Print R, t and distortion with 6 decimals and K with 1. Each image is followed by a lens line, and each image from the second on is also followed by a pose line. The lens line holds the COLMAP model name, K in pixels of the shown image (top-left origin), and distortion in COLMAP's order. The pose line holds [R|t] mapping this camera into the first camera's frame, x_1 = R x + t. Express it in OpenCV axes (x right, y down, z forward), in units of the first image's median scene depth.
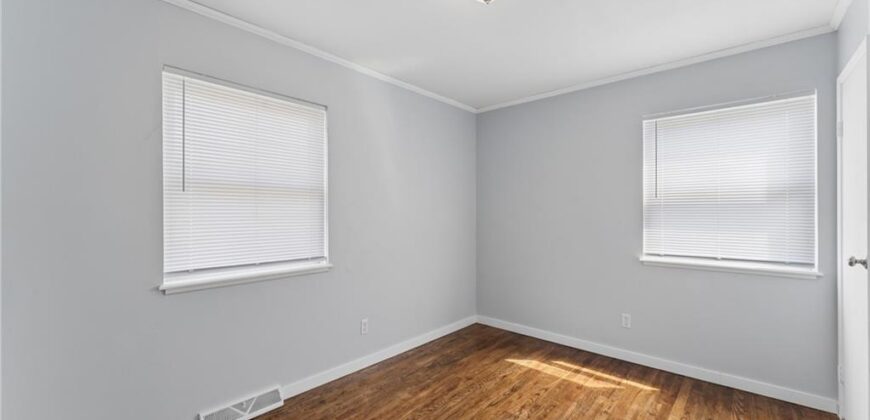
lens RADIAL K [[347.7, 0, 434.7], [0, 347.7, 211.6], [0, 0, 1]] dist [-0.003294, -0.000052]
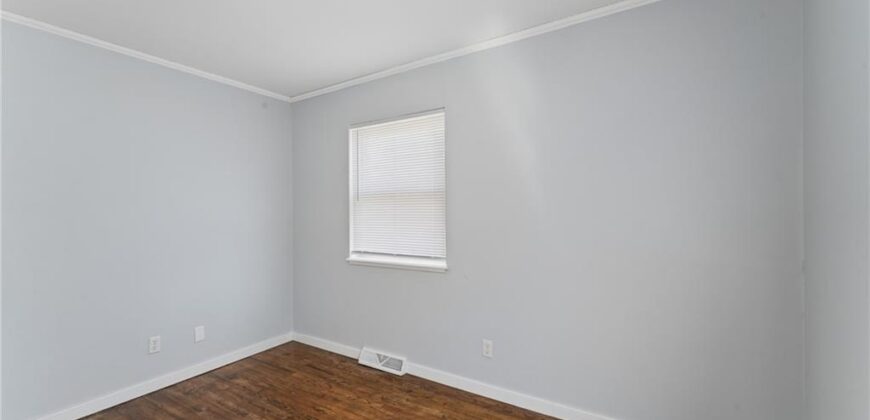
lens RADIAL K [[347.7, 0, 434.8], [0, 347.7, 212.2], [0, 0, 1]] dist [-0.003294, -0.000052]
pose [[0.180269, -0.006458, -0.983596, 0.729749], [0.005586, 0.999969, -0.005542, 0.005007], [0.983601, -0.004495, 0.180300, 0.870516]]
